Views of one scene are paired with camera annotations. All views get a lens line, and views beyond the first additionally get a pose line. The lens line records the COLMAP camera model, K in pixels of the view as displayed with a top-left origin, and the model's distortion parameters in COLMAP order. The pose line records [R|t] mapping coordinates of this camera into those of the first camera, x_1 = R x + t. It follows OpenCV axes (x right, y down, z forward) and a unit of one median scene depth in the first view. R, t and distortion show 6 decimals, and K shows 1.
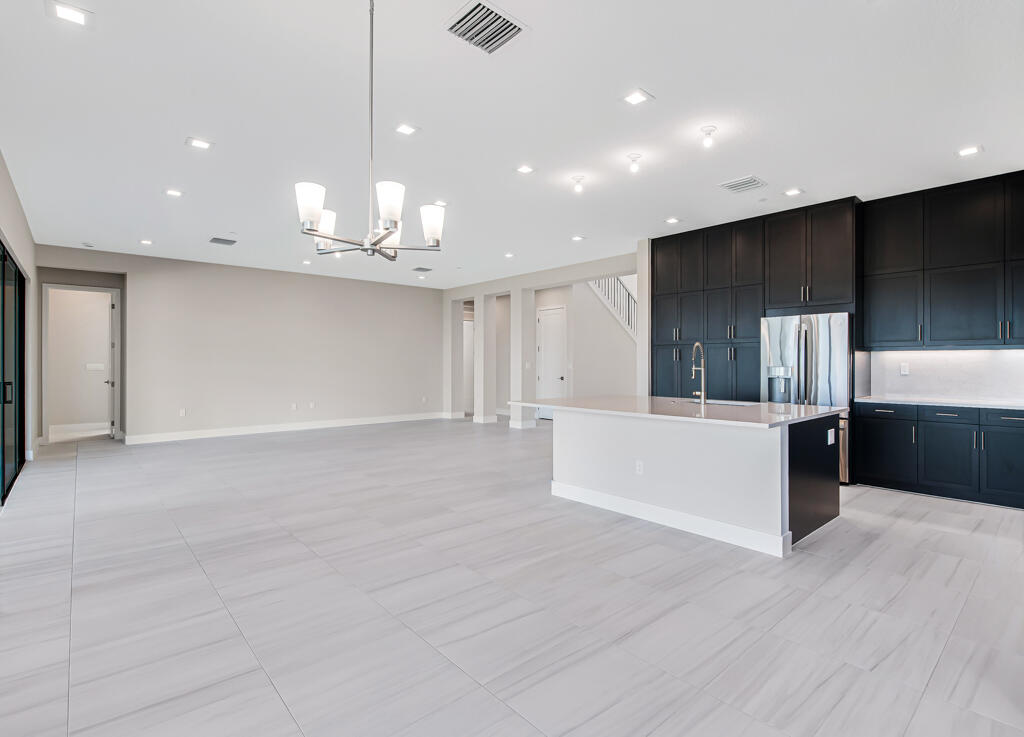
lens RADIAL K [[504.7, 0, 545.4], [0, 504.7, 359.8], [0, 0, 1]] dist [-0.006944, -0.000199]
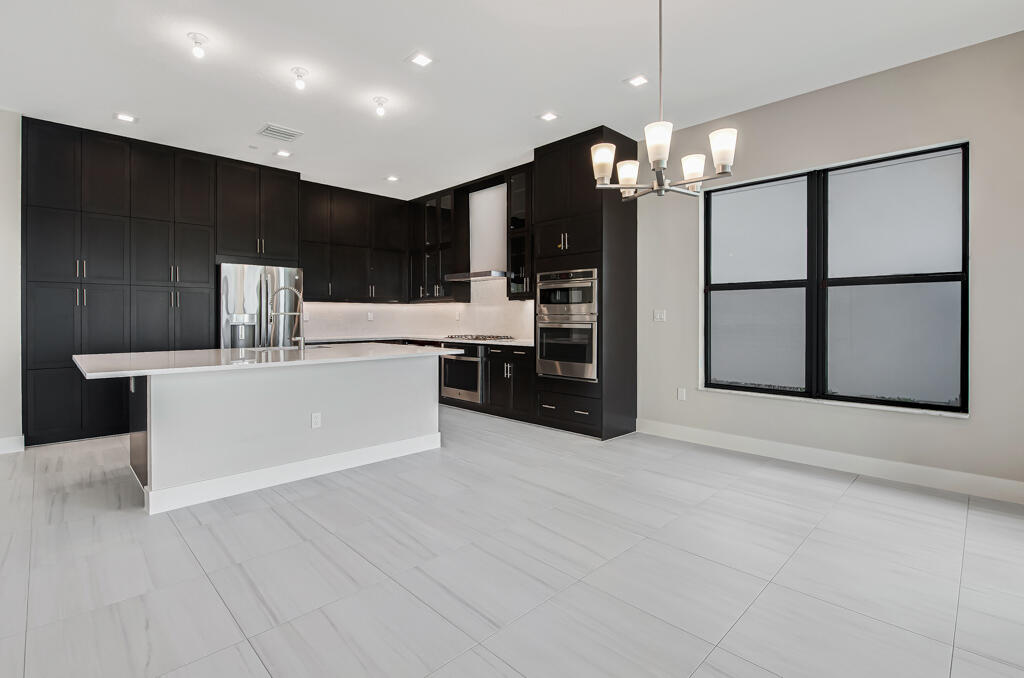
lens RADIAL K [[472.3, 0, 496.2], [0, 472.3, 321.2], [0, 0, 1]] dist [-0.015605, -0.000260]
pose [[-0.010110, -0.006684, 0.999927, -0.488738], [-0.004549, 0.999968, 0.006638, 0.019789], [-0.999939, -0.004481, -0.010140, 0.501927]]
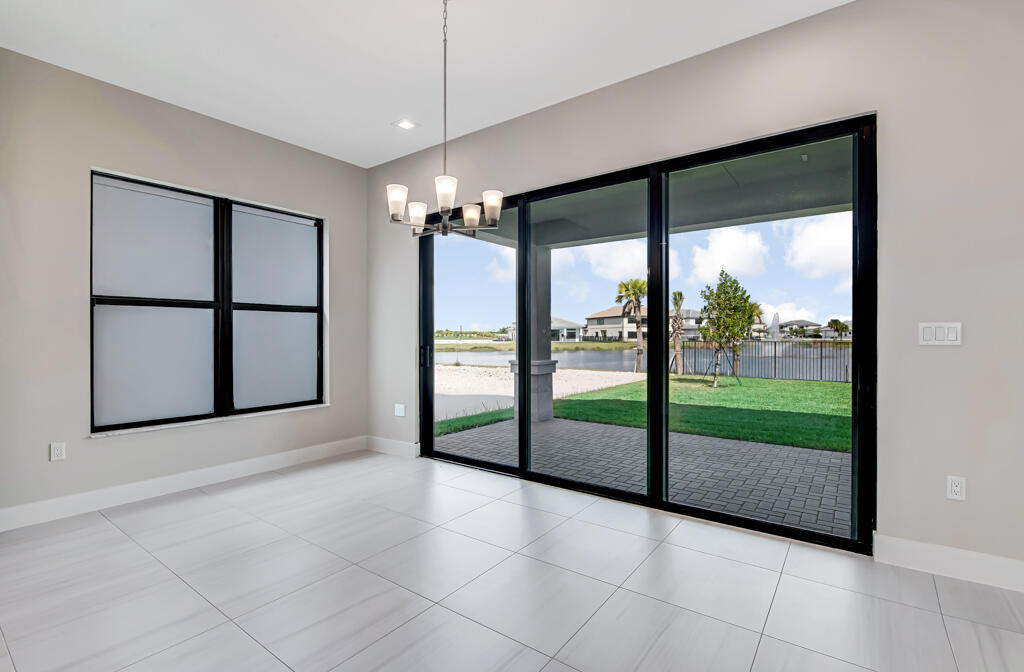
lens RADIAL K [[471.4, 0, 512.0], [0, 471.4, 336.0], [0, 0, 1]] dist [0.002645, 0.000292]
pose [[-0.984020, 0.004357, -0.178003, -0.111986], [0.005363, 0.999972, -0.005172, 0.019040], [0.177976, -0.006044, -0.984016, 0.818481]]
